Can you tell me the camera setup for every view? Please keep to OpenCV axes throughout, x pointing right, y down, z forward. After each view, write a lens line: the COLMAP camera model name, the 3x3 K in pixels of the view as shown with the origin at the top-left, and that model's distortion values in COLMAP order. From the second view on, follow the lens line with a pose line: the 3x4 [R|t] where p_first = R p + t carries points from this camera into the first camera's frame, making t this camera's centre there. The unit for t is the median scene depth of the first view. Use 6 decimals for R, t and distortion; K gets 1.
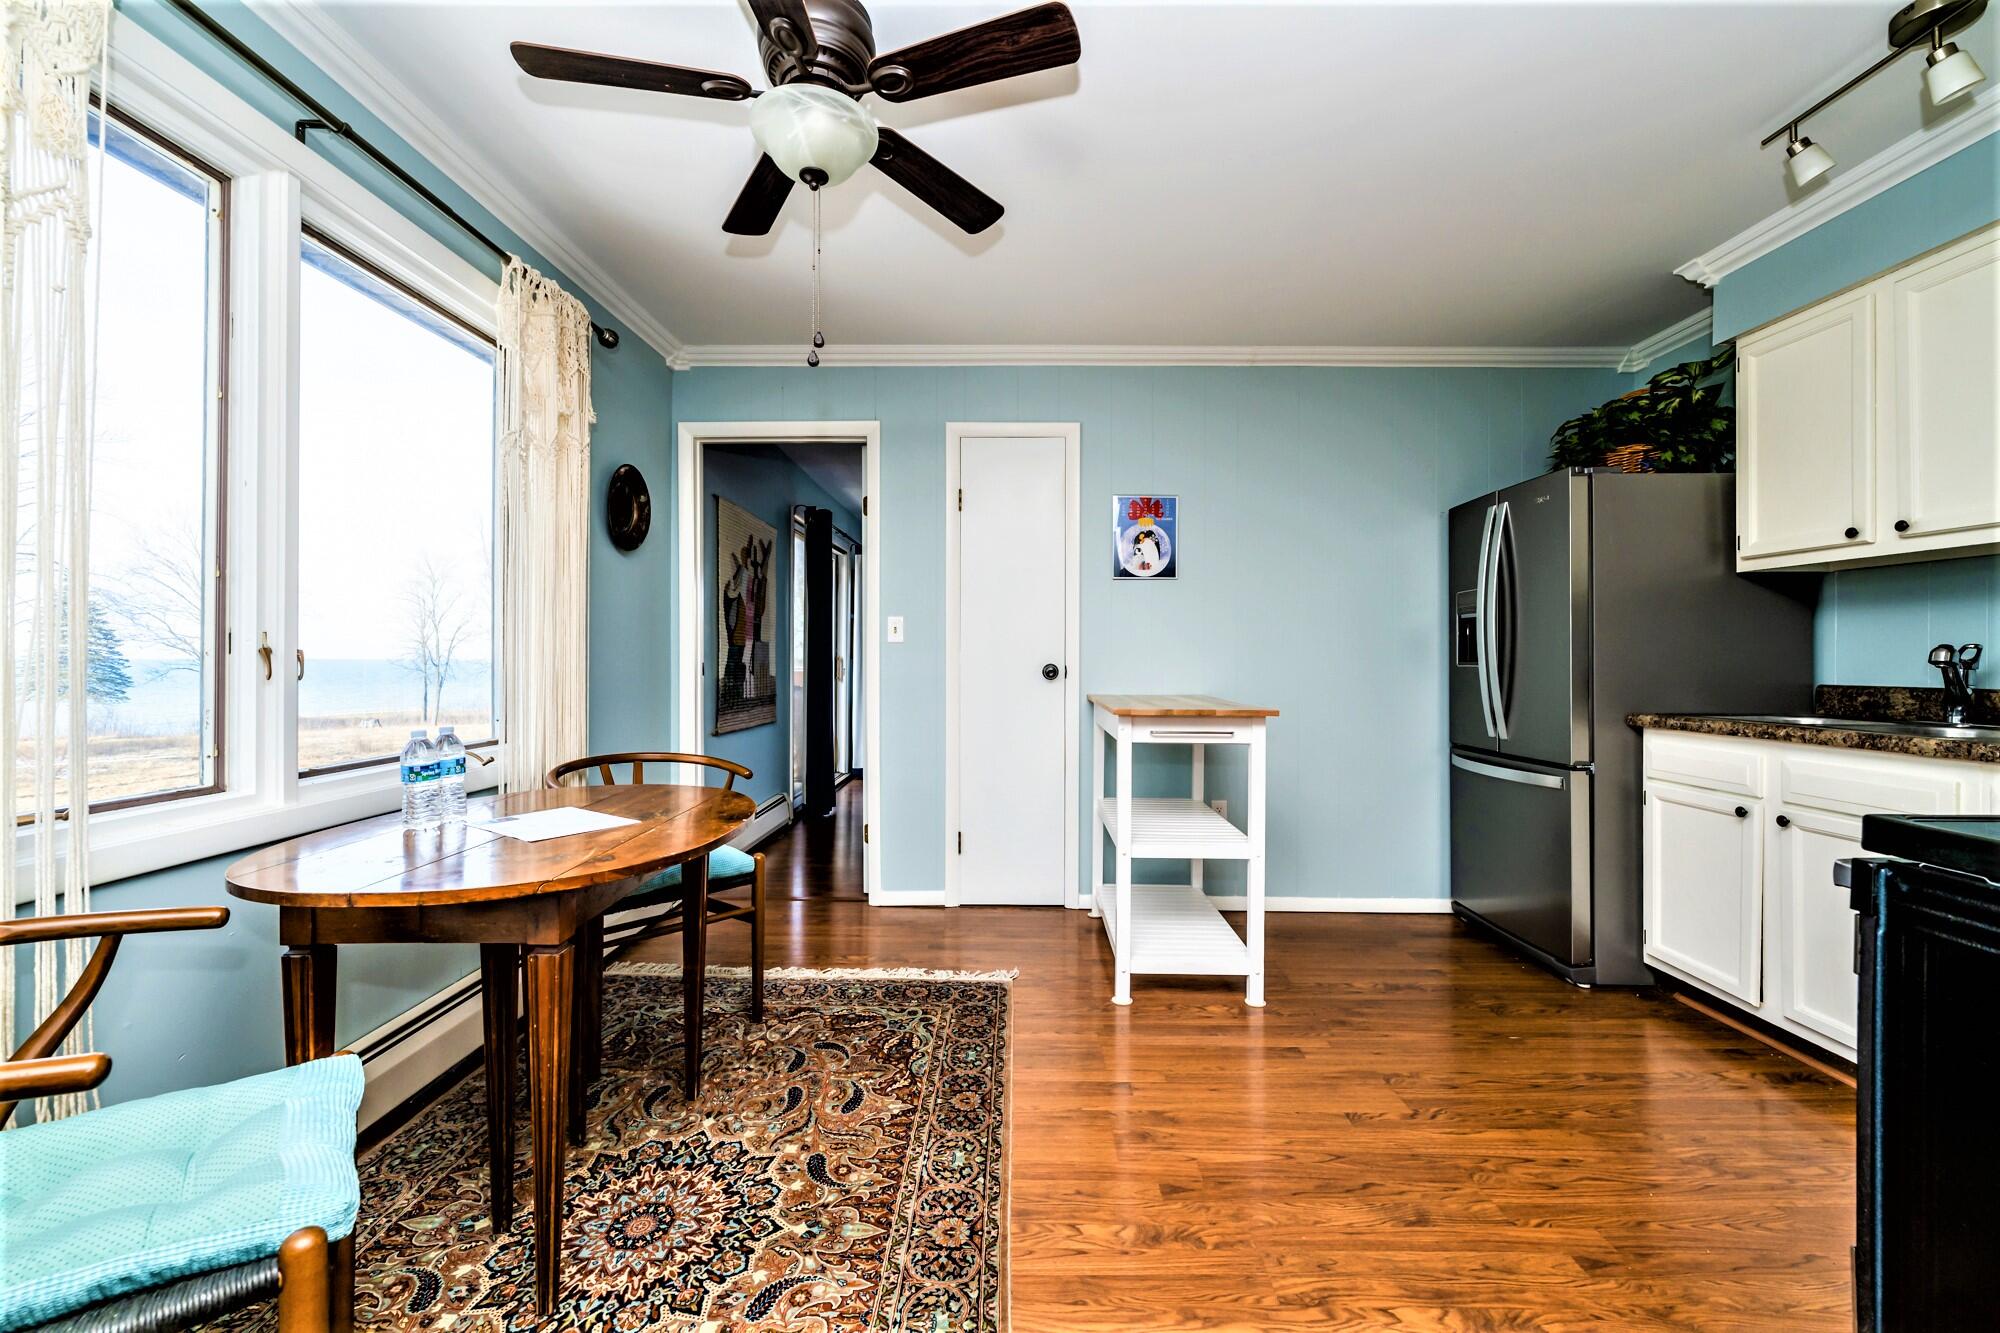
lens RADIAL K [[799.9, 0, 1000.0], [0, 799.9, 666.5], [0, 0, 1]] dist [-0.002643, -0.000146]
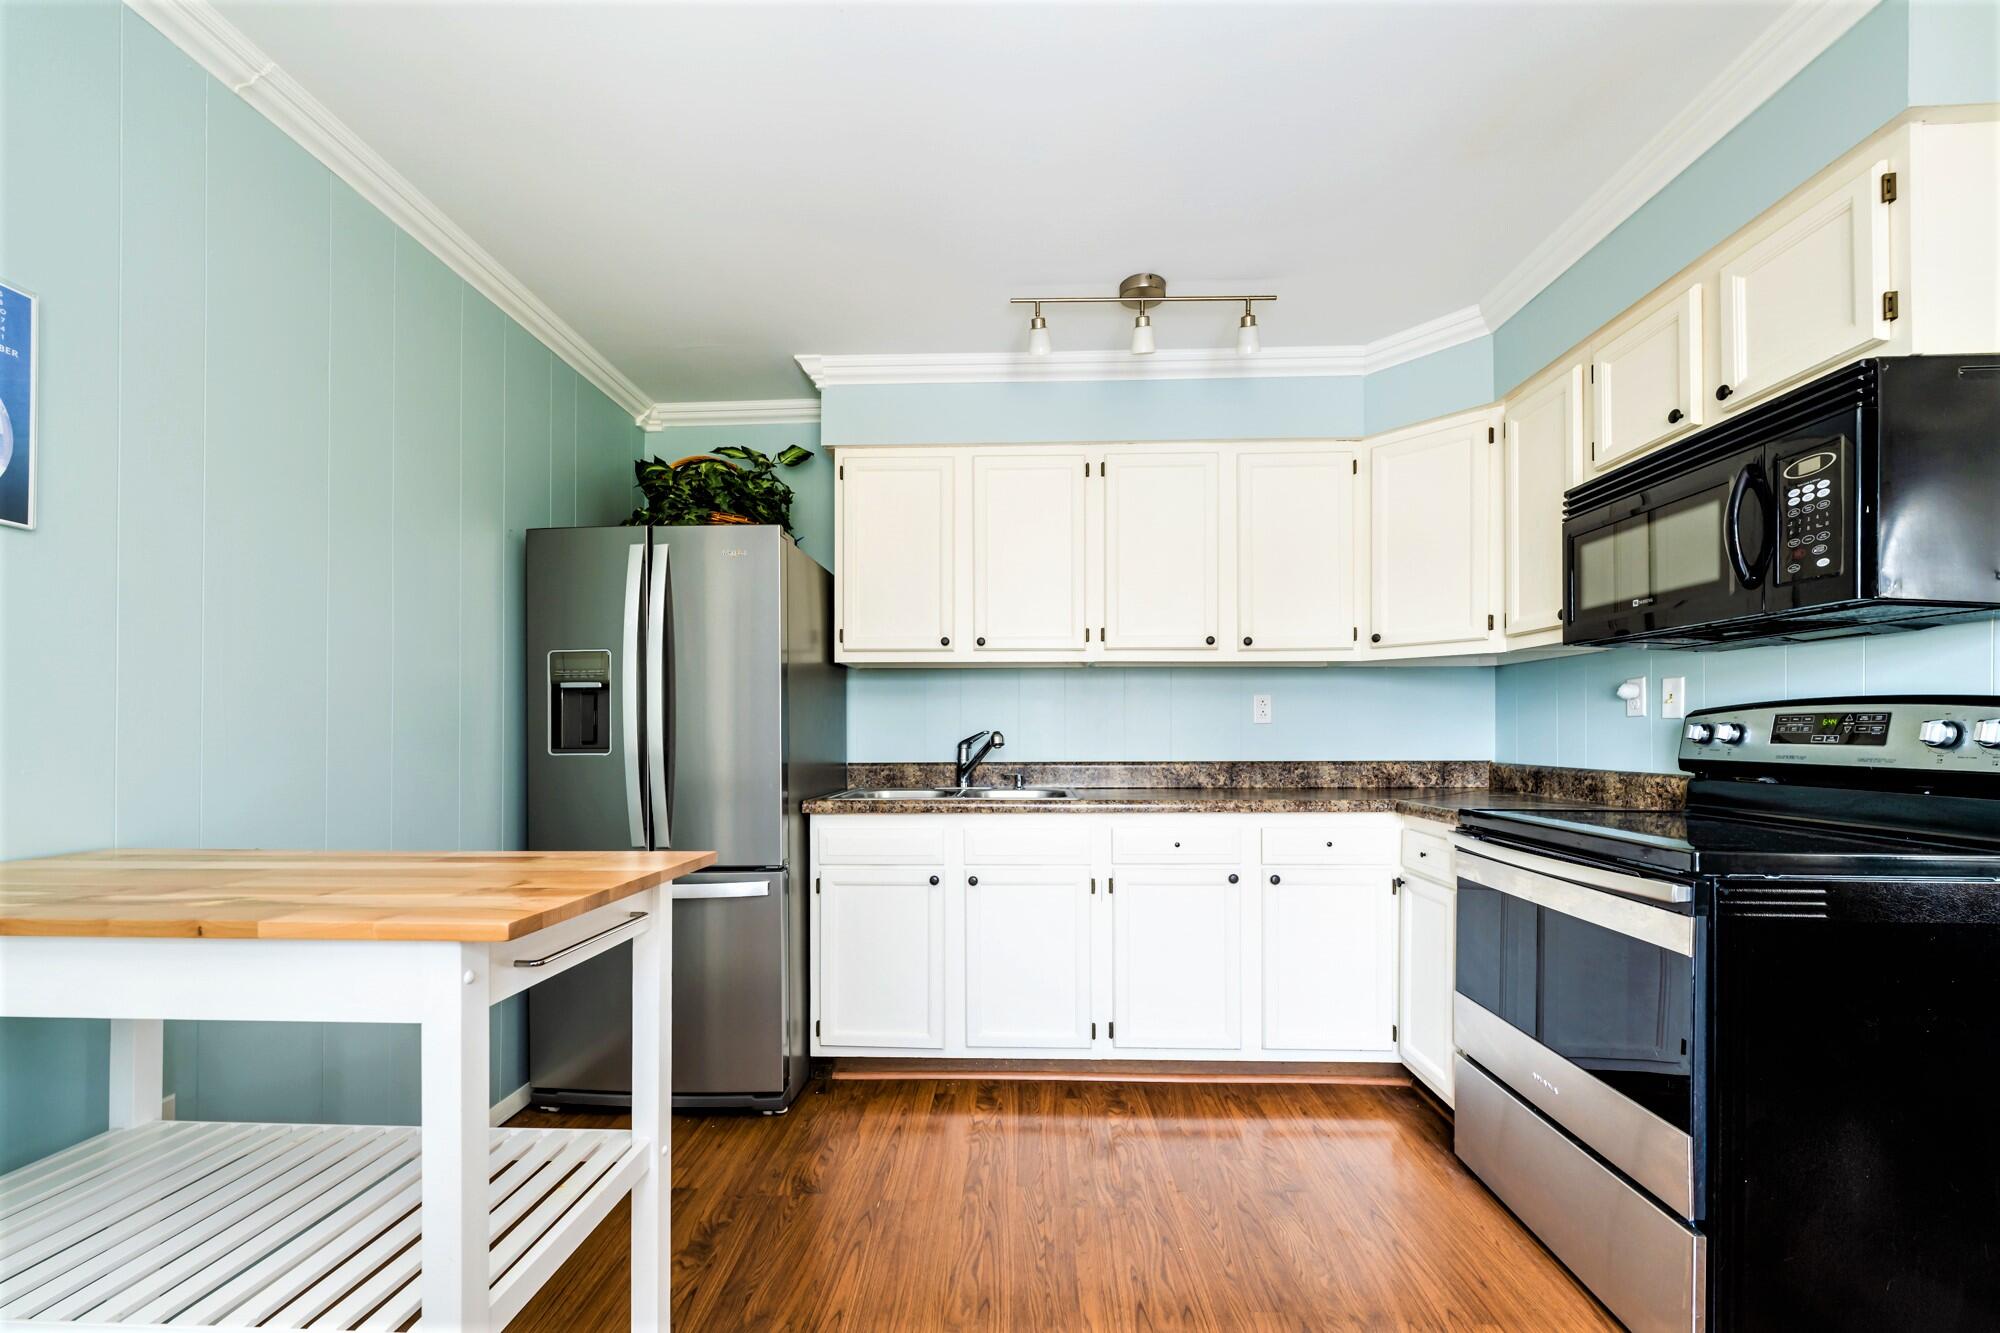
lens RADIAL K [[817.4, 0, 995.5], [0, 817.4, 732.0], [0, 0, 1]] dist [-0.001046, -0.000063]
pose [[0.032009, -0.003146, 0.999483, -0.196659], [0.009647, 0.999949, 0.002839, -0.026212], [-0.999441, 0.009551, 0.032037, 0.817883]]
